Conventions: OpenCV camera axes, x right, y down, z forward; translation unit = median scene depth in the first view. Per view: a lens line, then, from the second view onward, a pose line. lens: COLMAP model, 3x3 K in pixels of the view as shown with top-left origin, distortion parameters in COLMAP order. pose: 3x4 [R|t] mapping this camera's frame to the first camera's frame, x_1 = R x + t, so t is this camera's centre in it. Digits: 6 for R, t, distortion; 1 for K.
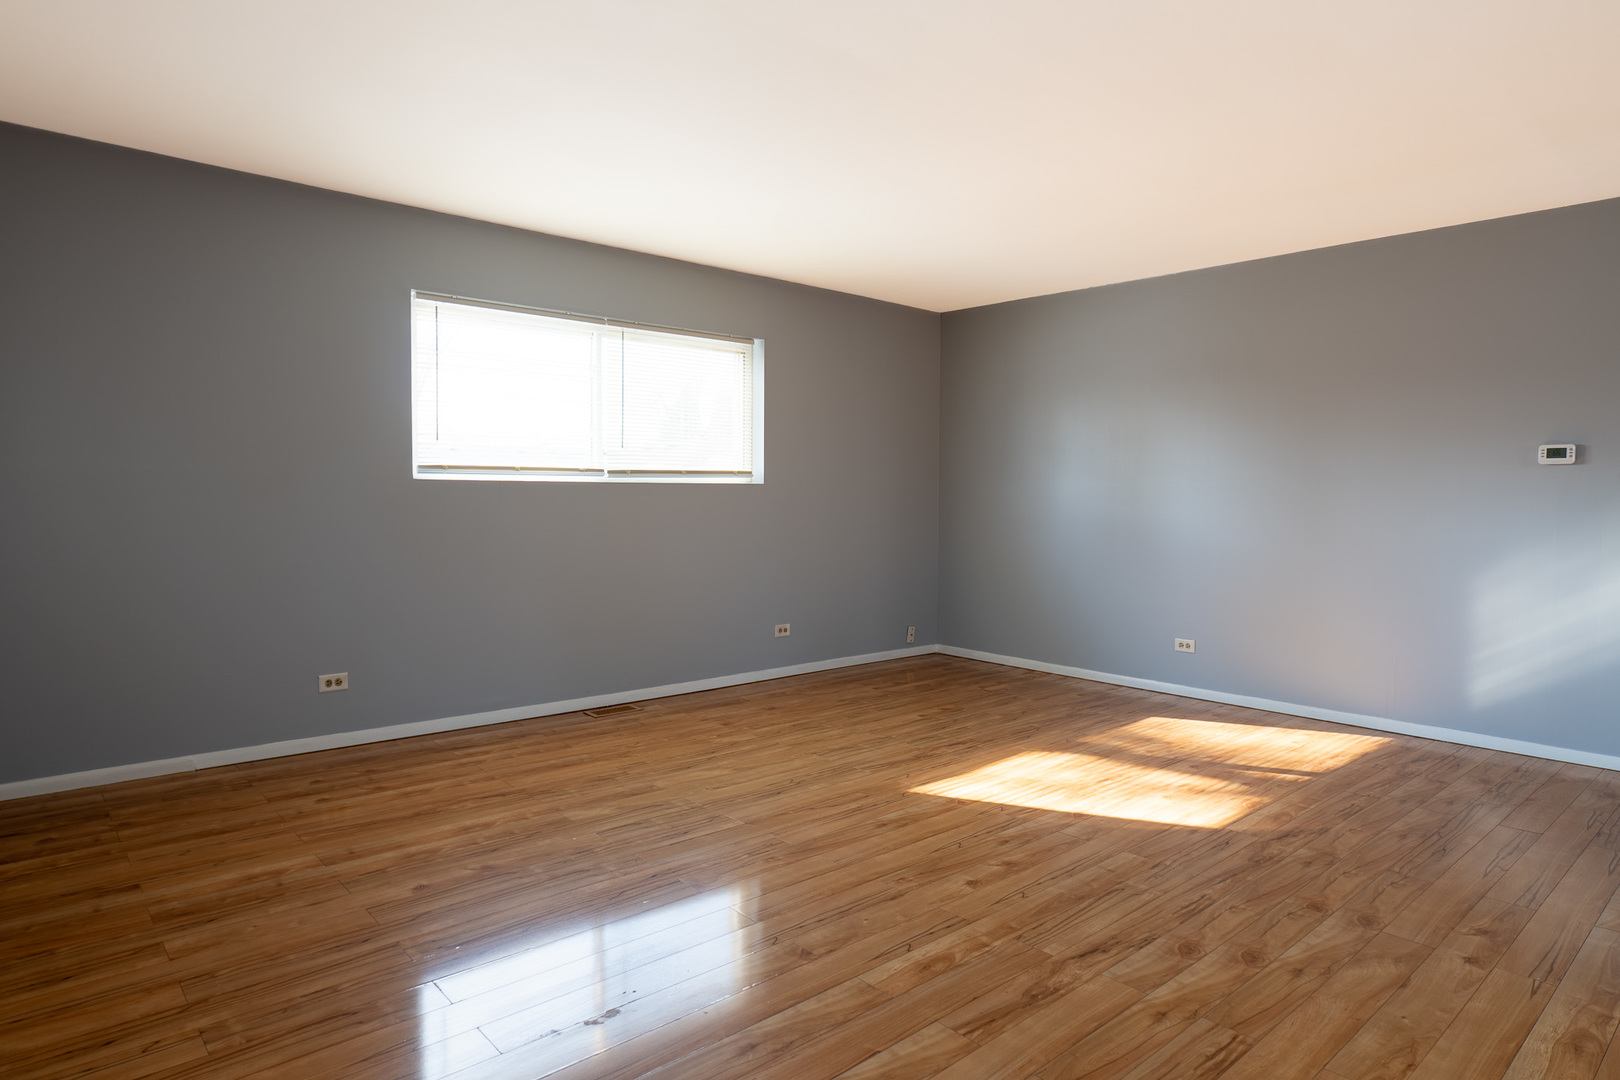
lens RADIAL K [[948.9, 0, 817.3], [0, 948.9, 492.8], [0, 0, 1]] dist [-0.033327, 0.018815]
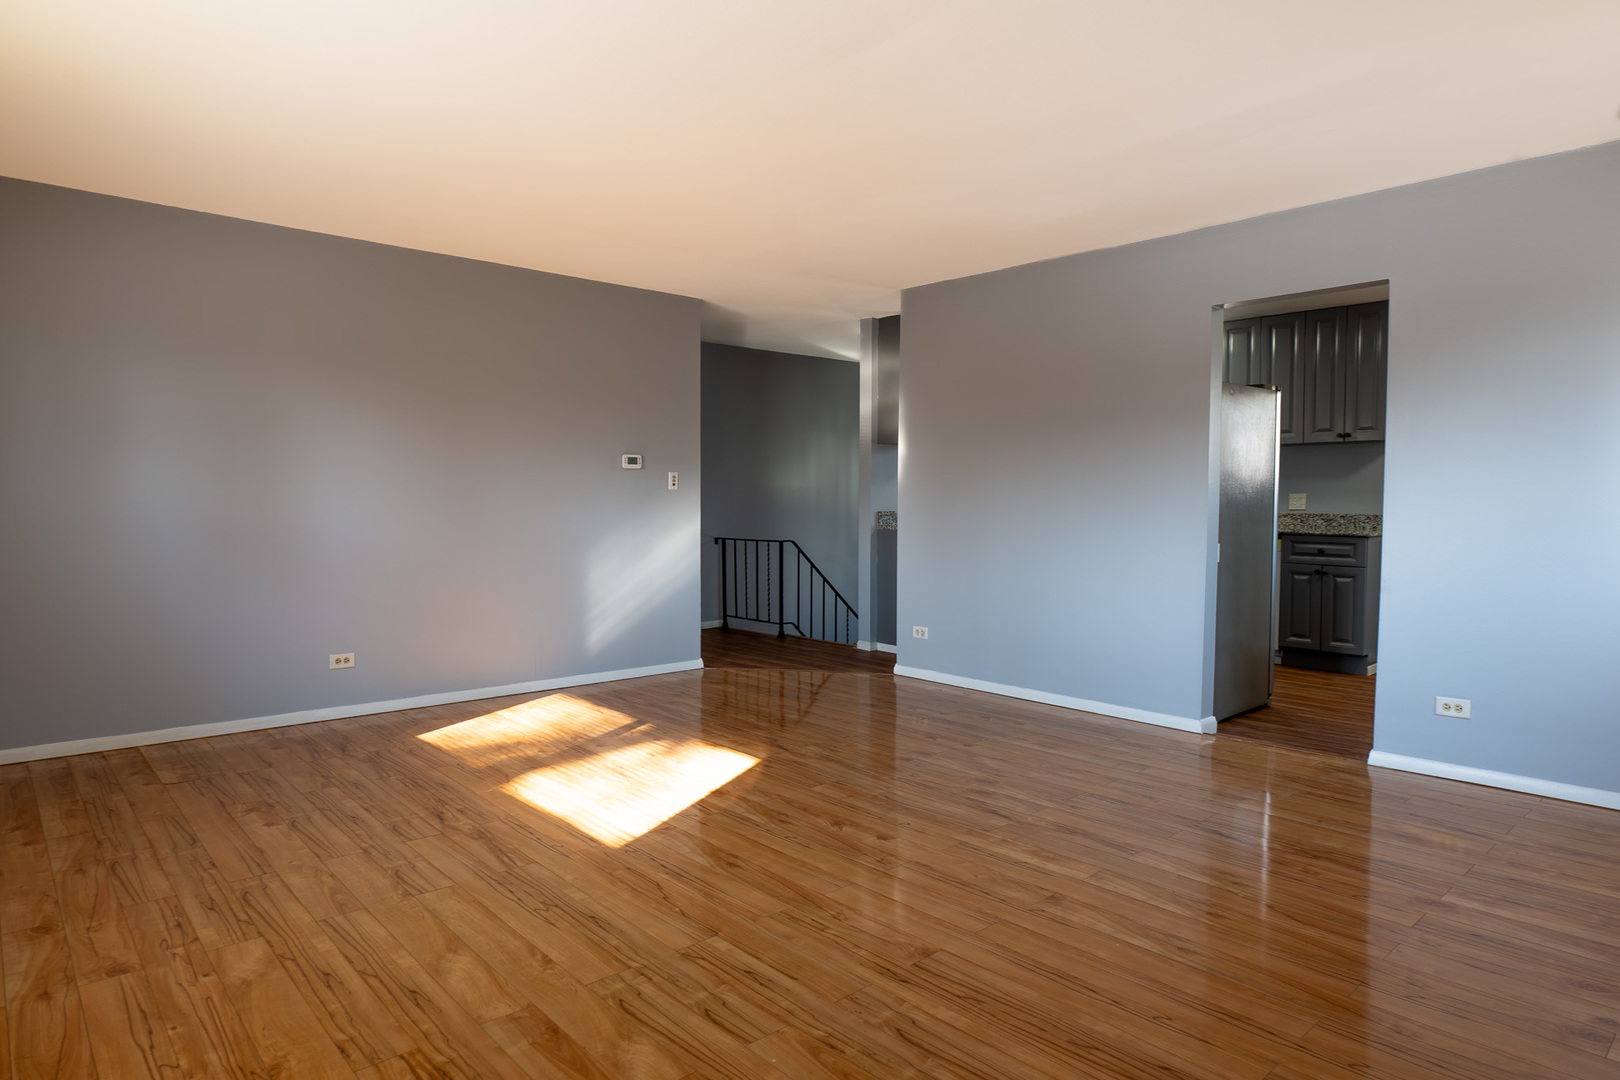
lens RADIAL K [[948.9, 0, 817.3], [0, 948.9, 492.8], [0, 0, 1]] dist [-0.033327, 0.018815]
pose [[-0.002986, -0.005699, 0.999979, -0.815831], [-0.002074, 0.999982, 0.005693, -0.003507], [-0.999993, -0.002057, -0.002998, 0.920248]]
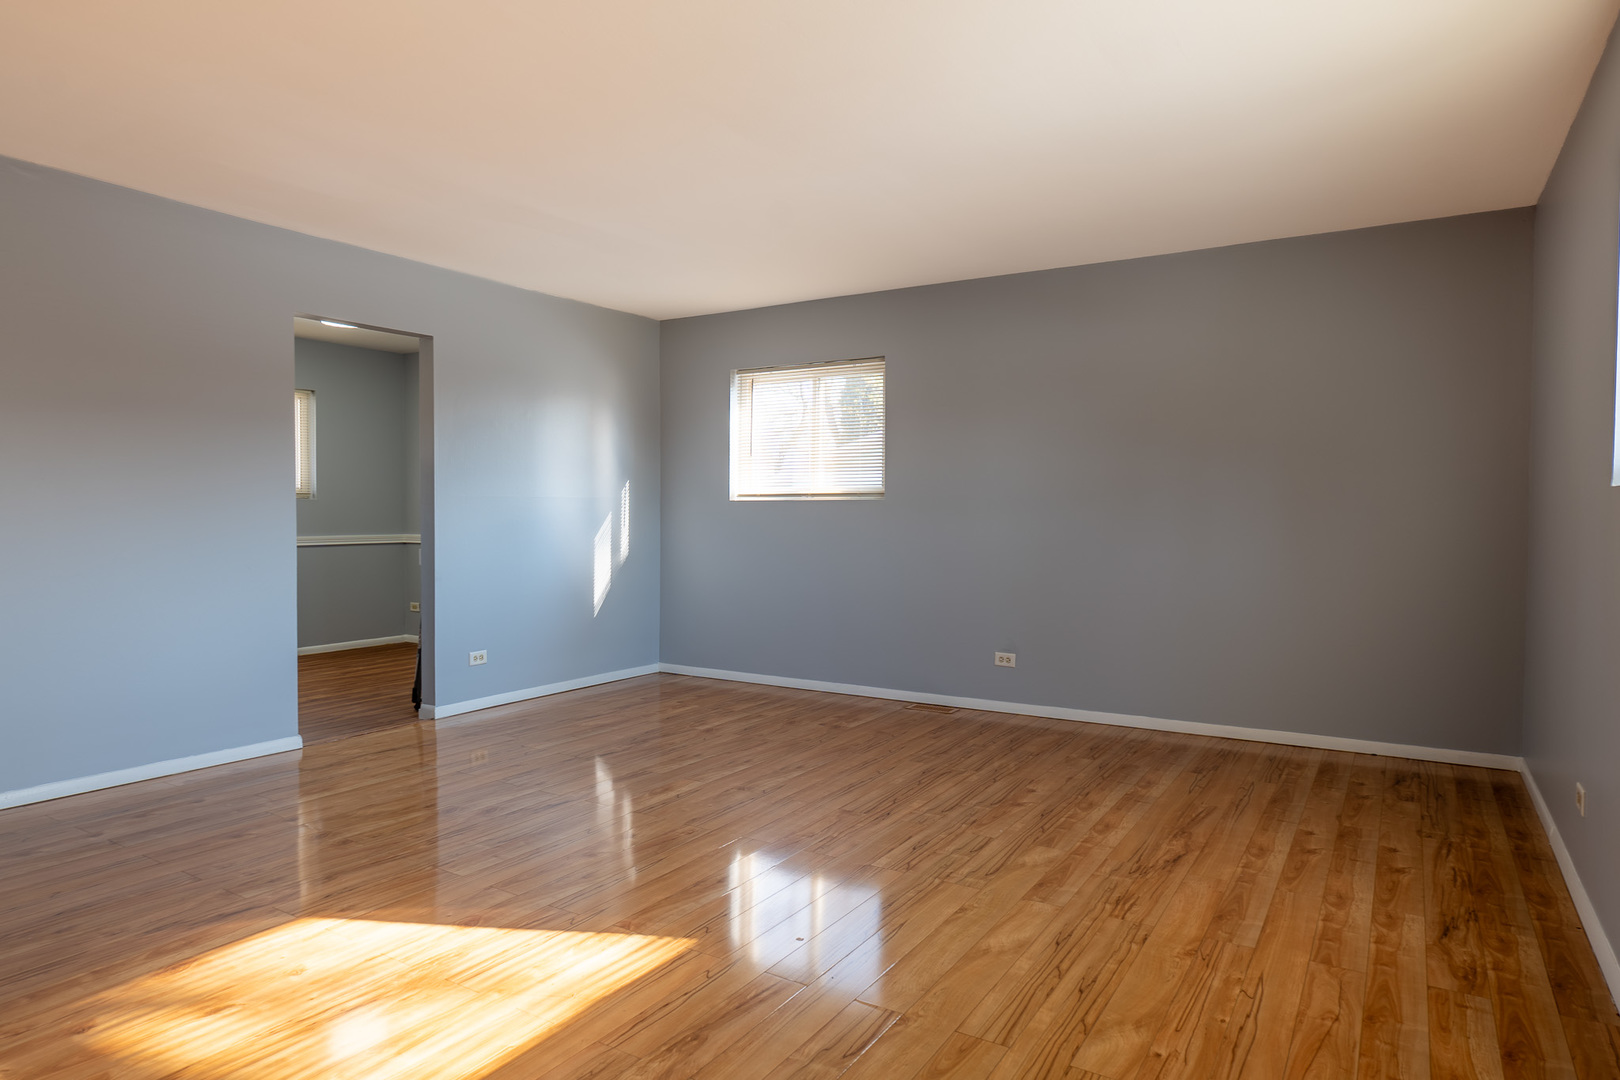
lens RADIAL K [[962.1, 0, 818.5], [0, 962.1, 538.4], [0, 0, 1]] dist [-0.055444, 0.039596]
pose [[-0.959923, -0.003851, -0.280238, 0.231592], [-0.011932, 0.999561, 0.027134, 0.008759], [0.280010, 0.029391, -0.959547, 1.861146]]
